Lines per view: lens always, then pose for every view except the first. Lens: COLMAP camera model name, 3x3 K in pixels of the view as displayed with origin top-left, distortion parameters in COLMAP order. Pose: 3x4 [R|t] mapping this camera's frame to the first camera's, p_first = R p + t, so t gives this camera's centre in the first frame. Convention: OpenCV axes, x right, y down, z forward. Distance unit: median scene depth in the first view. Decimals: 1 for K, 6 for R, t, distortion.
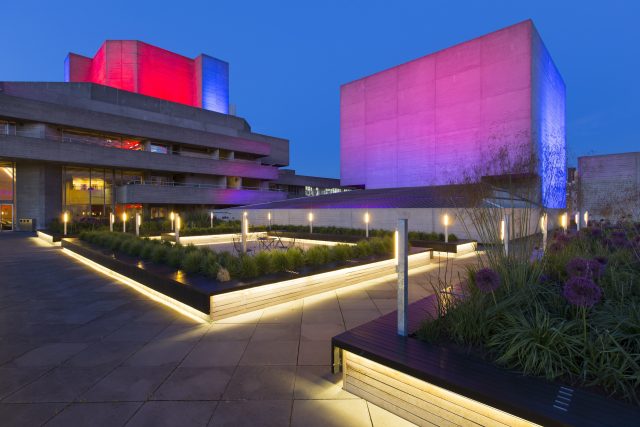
lens RADIAL K [[323.8, 0, 319.3], [0, 323.8, 212.8], [0, 0, 1]] dist [-0.001215, 0.002385]
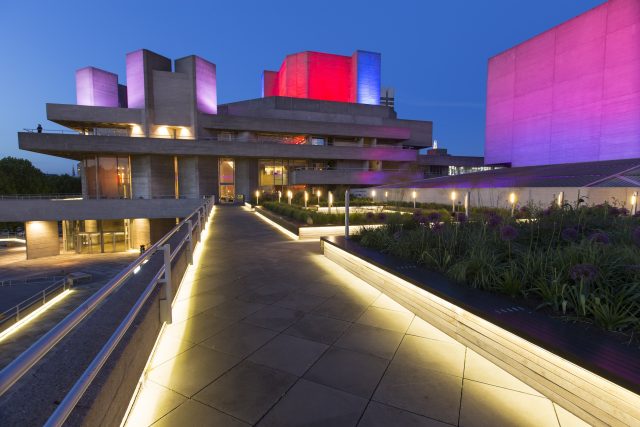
lens RADIAL K [[308.5, 0, 316.7], [0, 308.5, 213.7], [0, 0, 1]] dist [0.001272, 0.000079]
pose [[0.879410, 0.037909, -0.474553, 0.085830], [-0.004273, 0.997413, 0.071757, 0.000858], [0.476045, -0.061076, 0.877297, -0.088472]]
